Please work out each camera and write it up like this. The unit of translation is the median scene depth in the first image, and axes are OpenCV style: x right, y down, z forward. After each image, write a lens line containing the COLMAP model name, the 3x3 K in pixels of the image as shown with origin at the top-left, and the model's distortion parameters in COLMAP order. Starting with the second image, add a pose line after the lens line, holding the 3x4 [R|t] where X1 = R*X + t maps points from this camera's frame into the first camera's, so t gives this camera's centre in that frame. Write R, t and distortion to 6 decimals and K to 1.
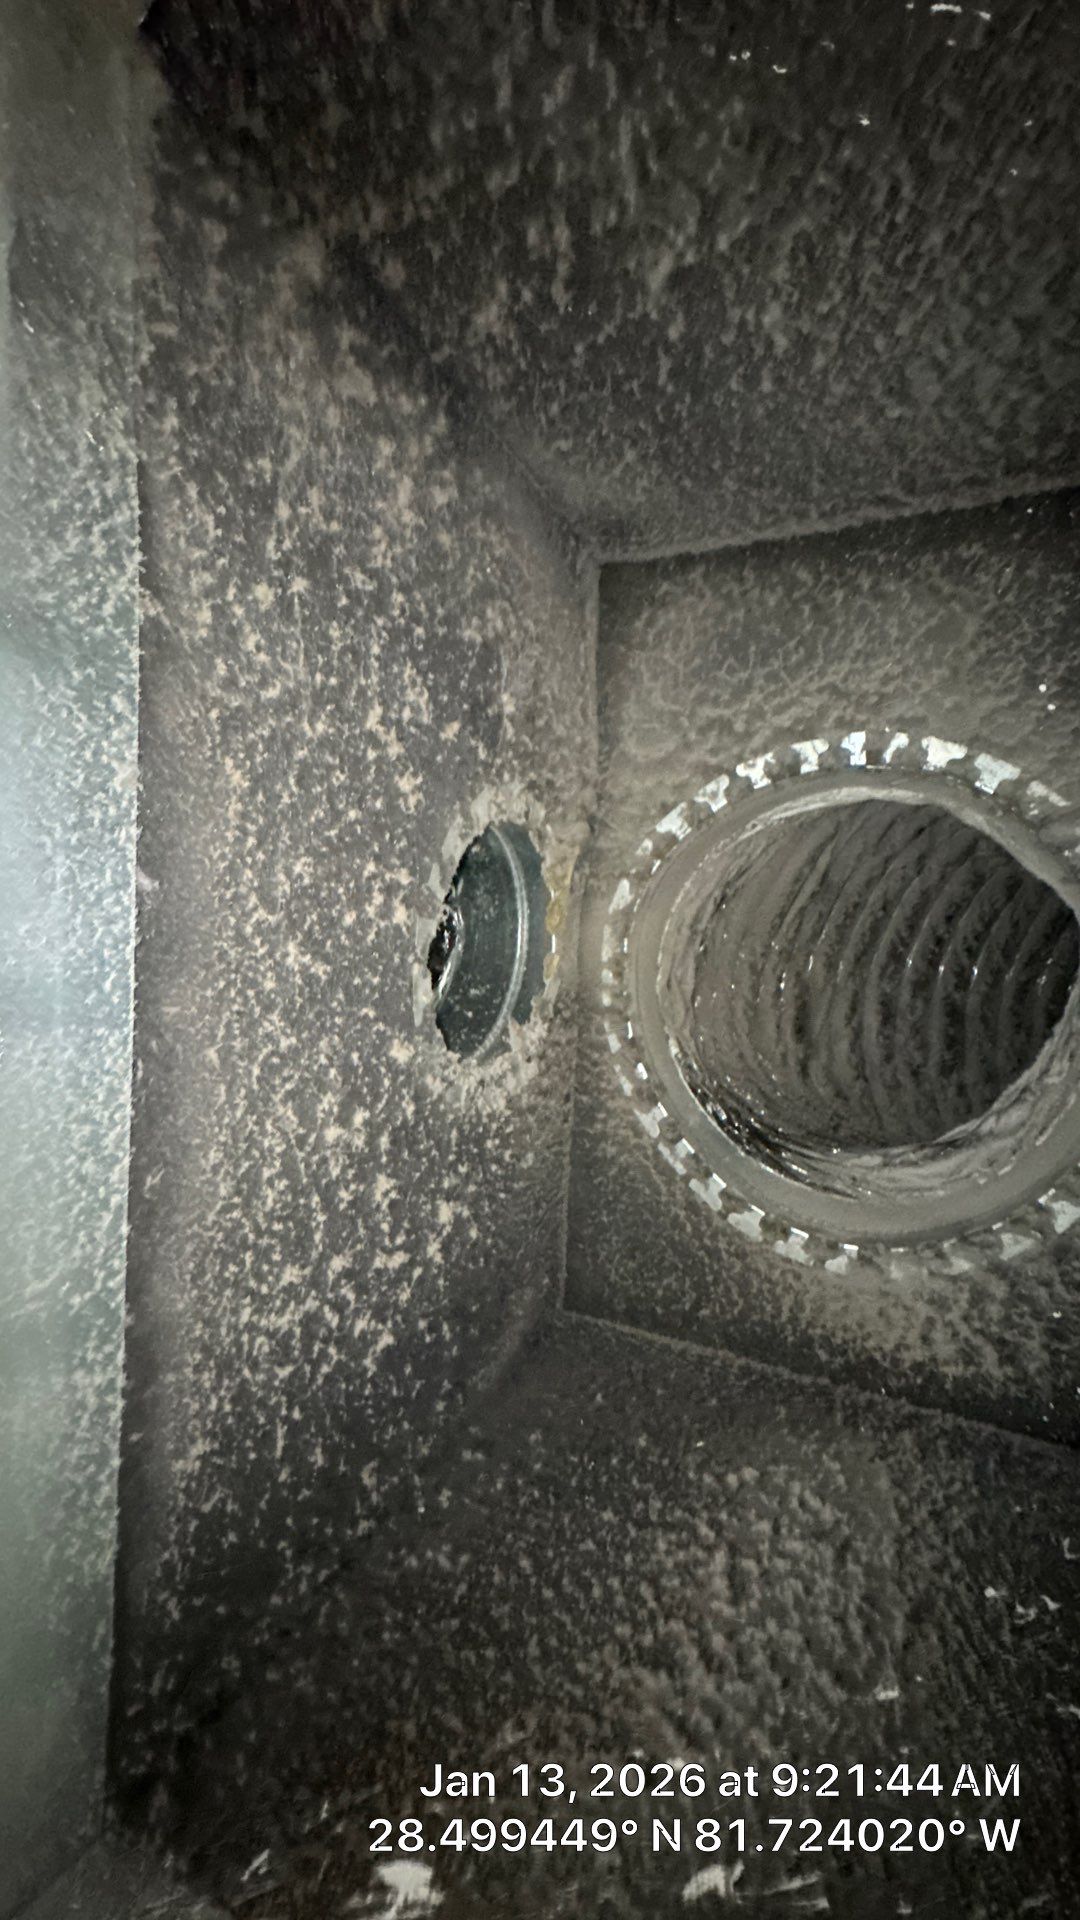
lens RADIAL K [[766.6, 0, 540.6], [0, 766.6, 958.0], [0, 0, 1]] dist [-0.004414, 0.000840]
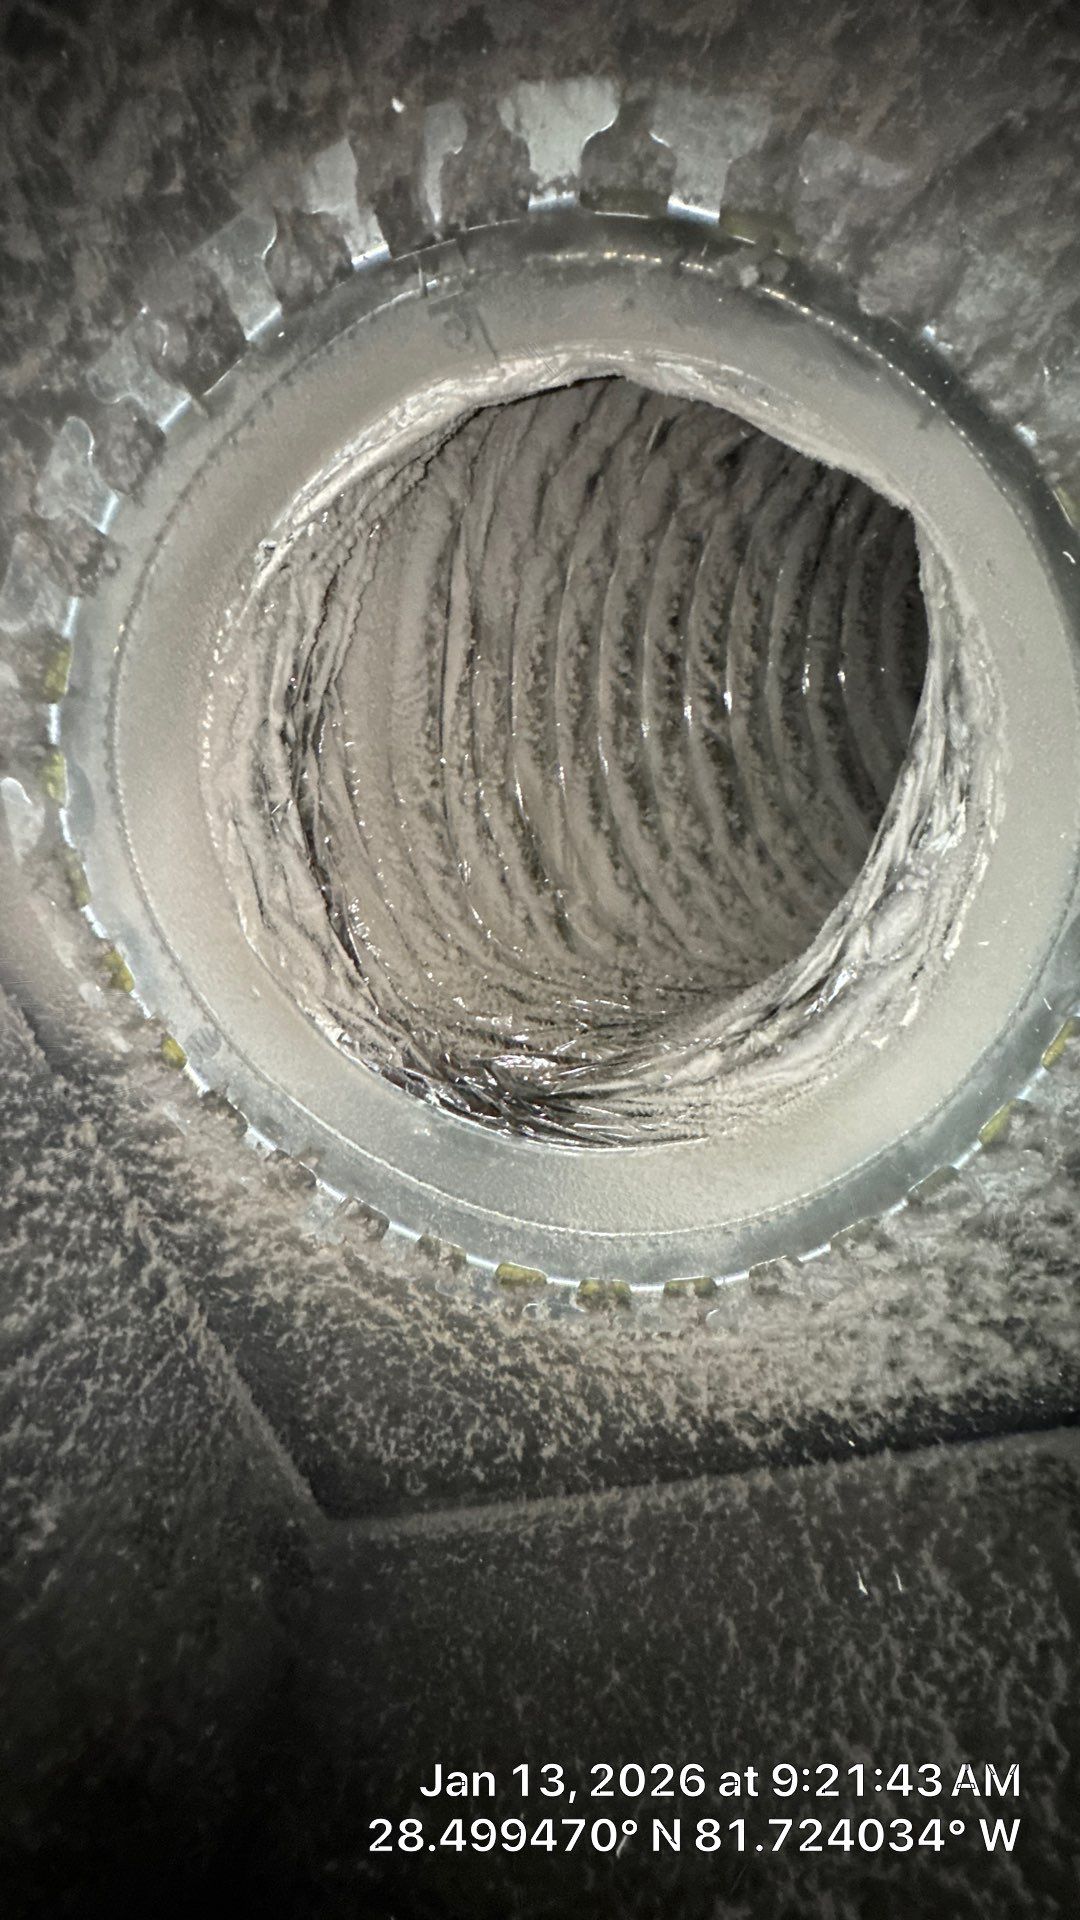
lens RADIAL K [[766.6, 0, 538.5], [0, 766.6, 962.0], [0, 0, 1]] dist [-0.004414, 0.000840]
pose [[0.882451, -0.422920, 0.205957, 0.373992], [0.360671, 0.889377, 0.280938, -0.041546], [-0.301988, -0.173631, 0.937366, 0.807191]]
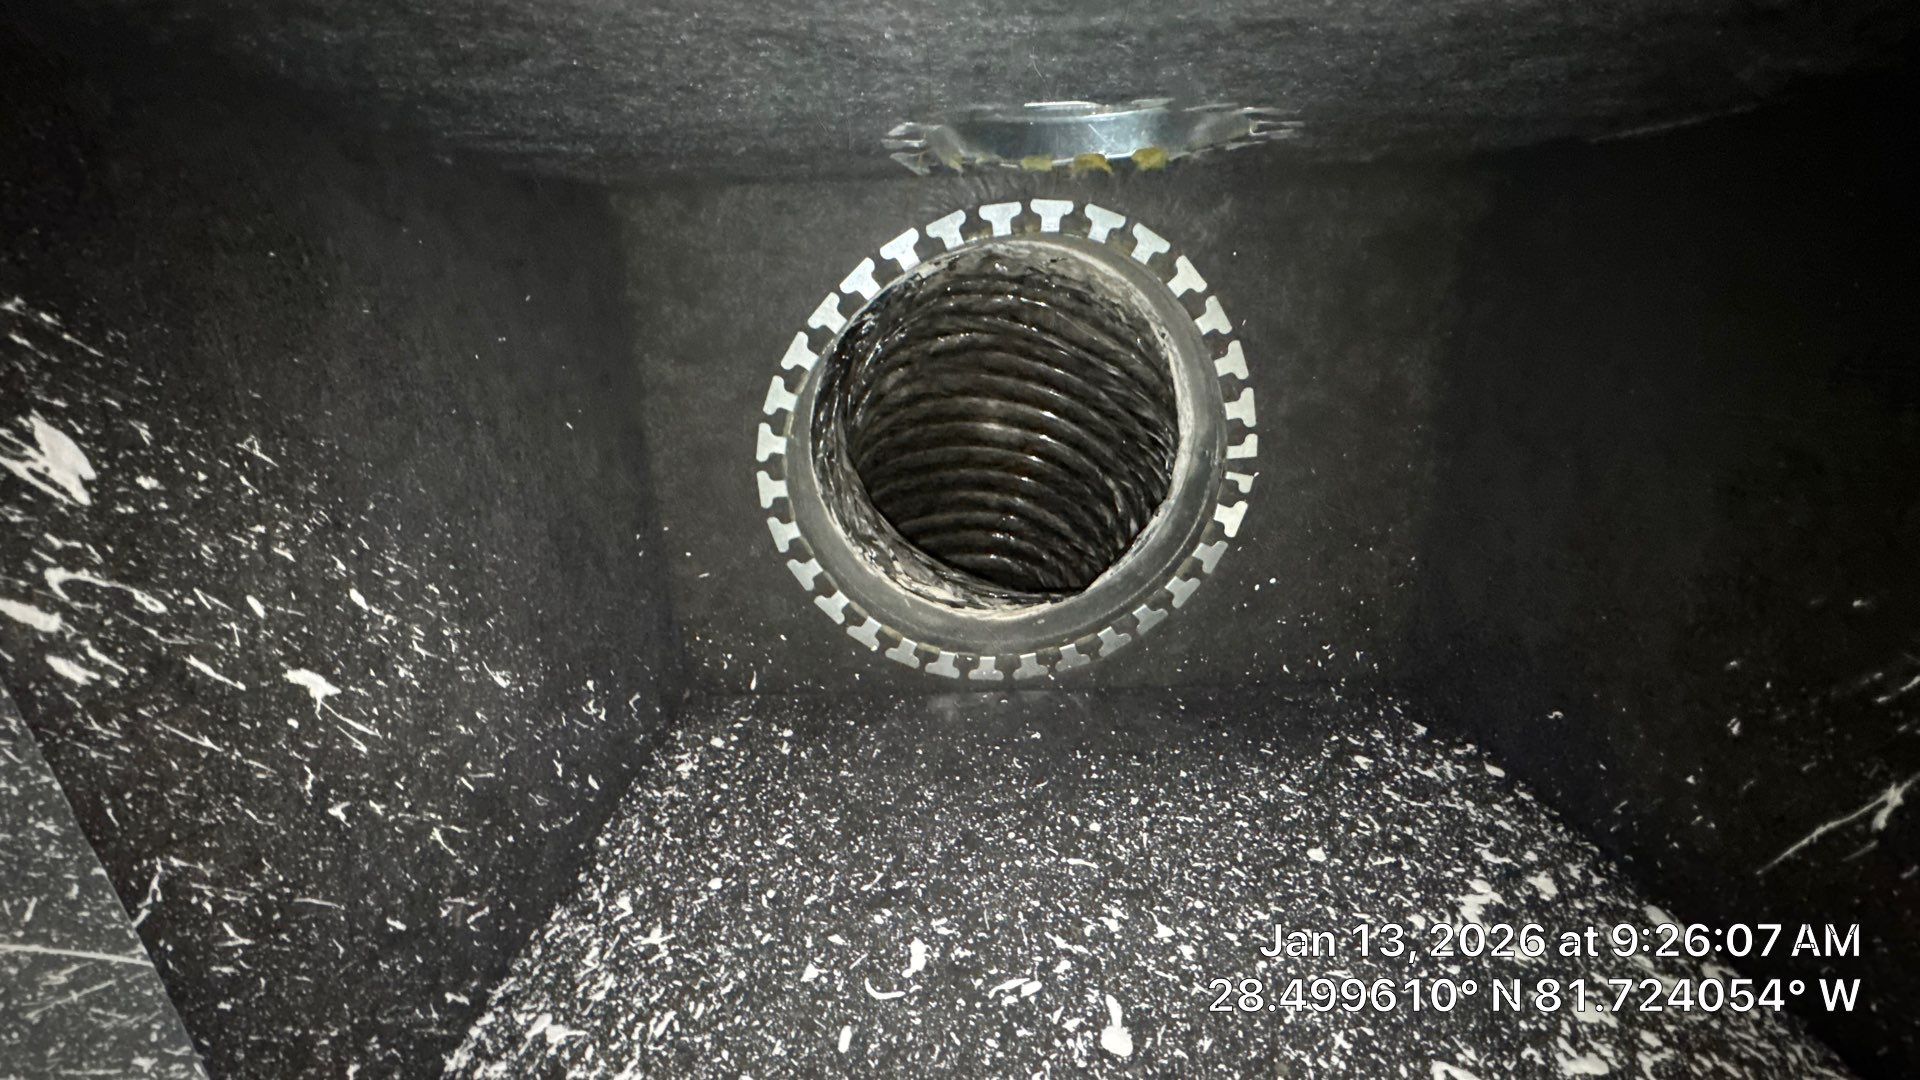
lens RADIAL K [[766.6, 0, 957.9], [0, 766.6, 540.4], [0, 0, 1]] dist [-0.004414, 0.000840]
pose [[0.073519, 0.717719, 0.692441, -0.394617], [-0.994111, 0.108170, -0.006570, 0.213512], [-0.079617, -0.687880, 0.721444, 0.208414]]
